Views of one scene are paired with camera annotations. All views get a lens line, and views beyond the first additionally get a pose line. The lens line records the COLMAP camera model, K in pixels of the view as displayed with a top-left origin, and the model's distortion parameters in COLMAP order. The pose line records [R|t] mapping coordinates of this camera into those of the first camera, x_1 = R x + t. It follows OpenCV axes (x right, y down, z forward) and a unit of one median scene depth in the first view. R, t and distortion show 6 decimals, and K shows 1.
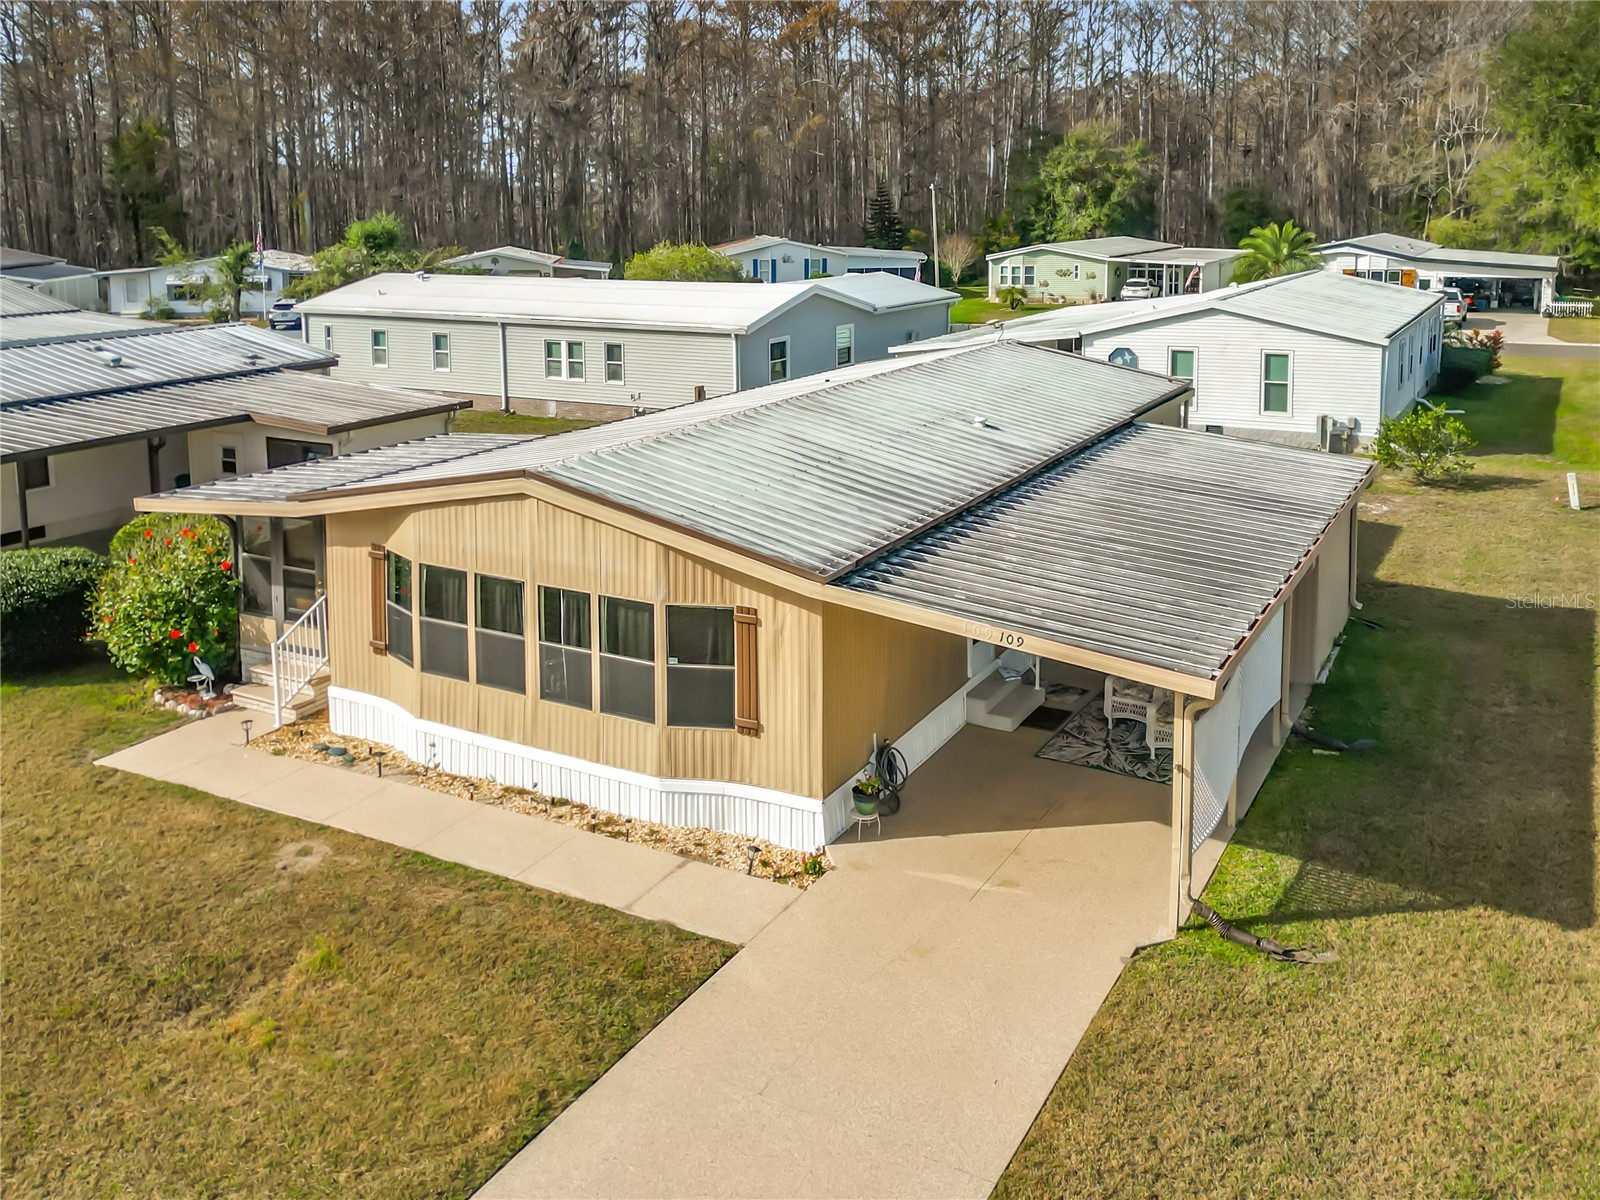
lens RADIAL K [[1310.8, 0, 872.4], [0, 1310.8, 283.3], [0, 0, 1]] dist [0.030955, -0.016986]
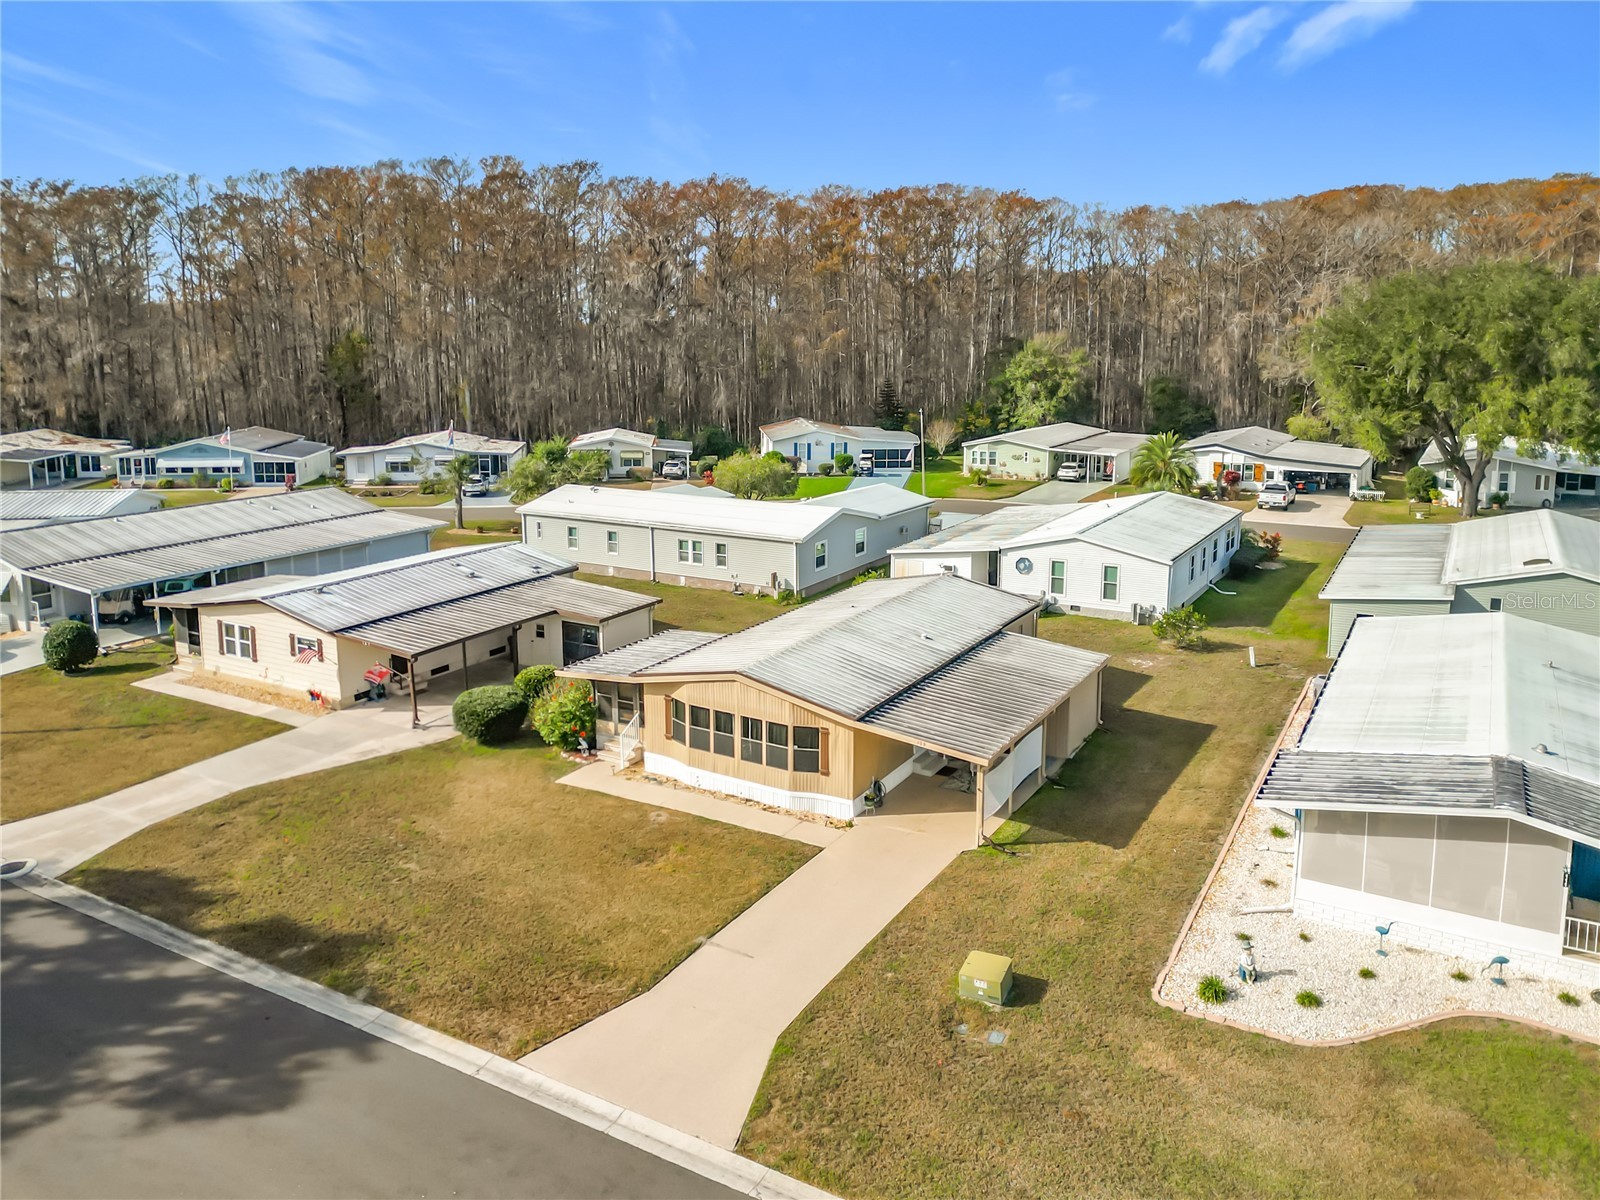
lens RADIAL K [[1127.8, 0, 853.6], [0, 1127.8, 465.4], [0, 0, 1]] dist [0.045275, -0.000855]
pose [[0.999619, 0.011991, -0.024845, 0.010685], [-0.010522, 0.998236, 0.058422, -0.357972], [0.025501, -0.058139, 0.997983, -1.068814]]
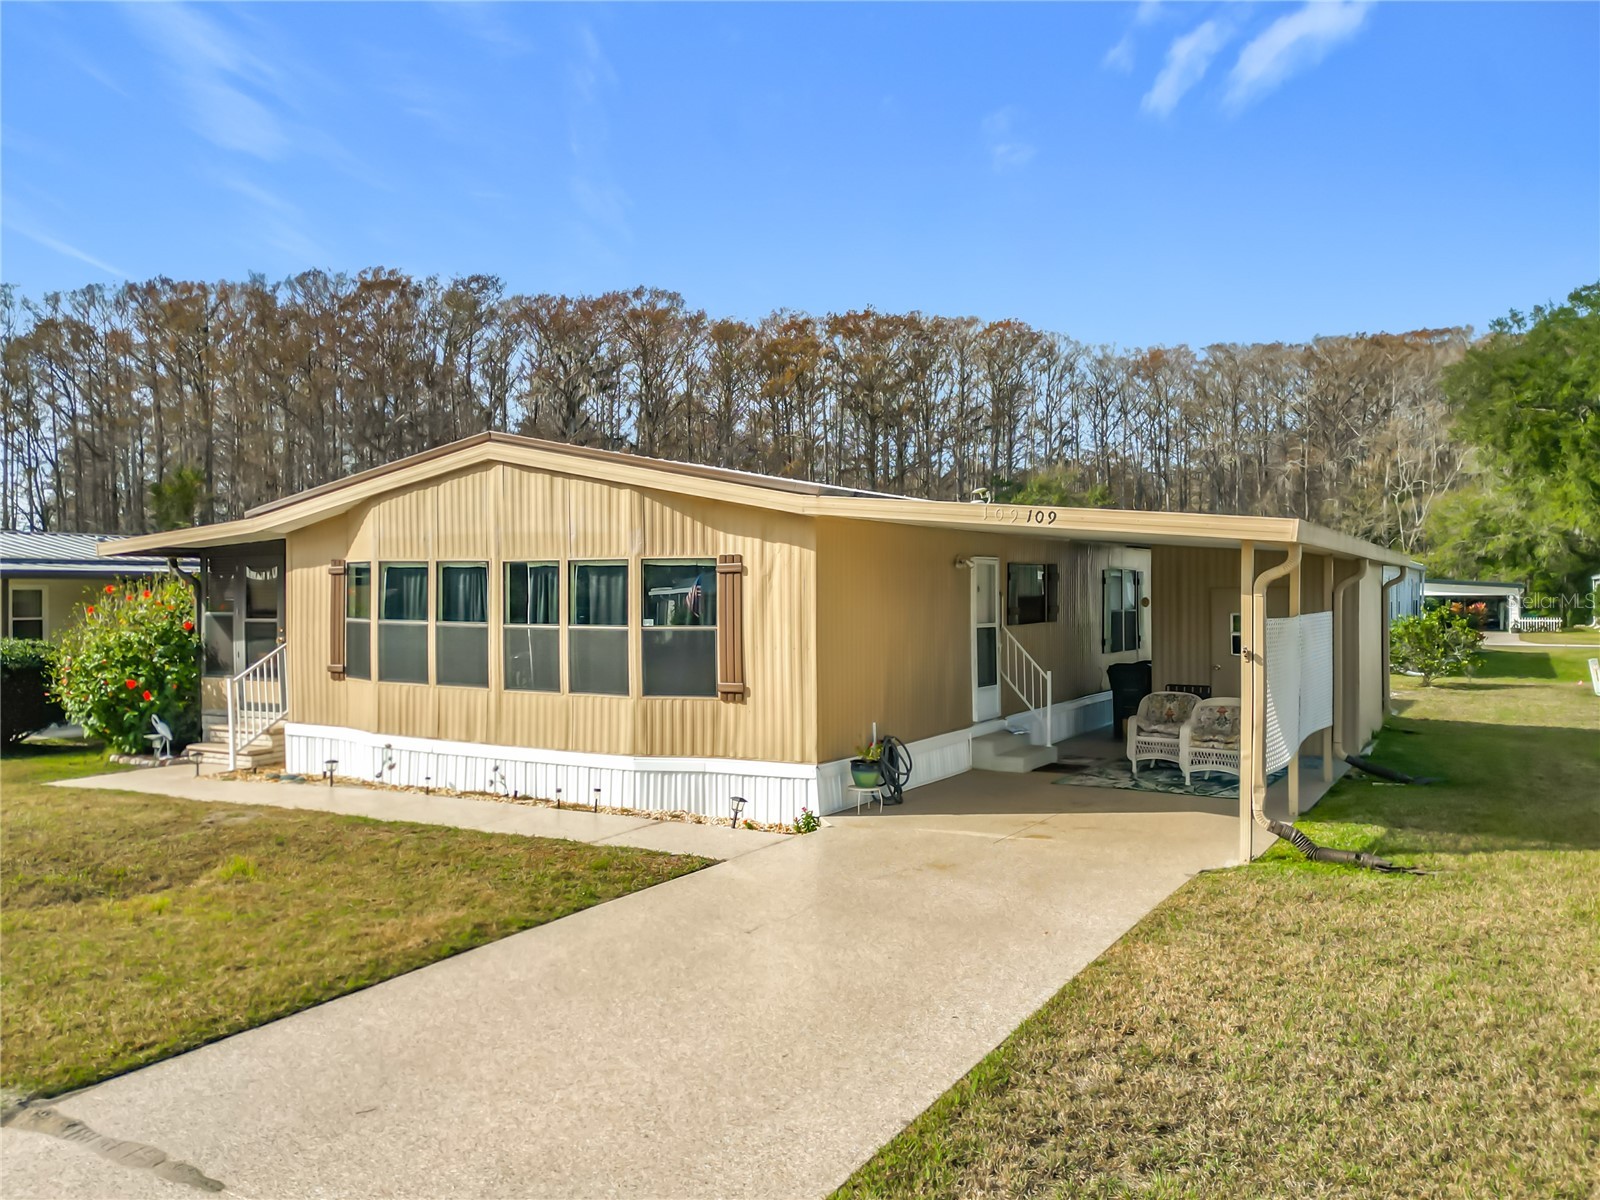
lens RADIAL K [[1208.5, 0, 778.5], [0, 1208.5, 599.9], [0, 0, 1]] dist [0.040397, -0.003284]
pose [[0.998415, -0.003495, -0.056168, -0.015527], [0.000085, 0.998162, -0.060607, 0.288153], [0.056276, 0.060506, 0.996580, 0.165561]]
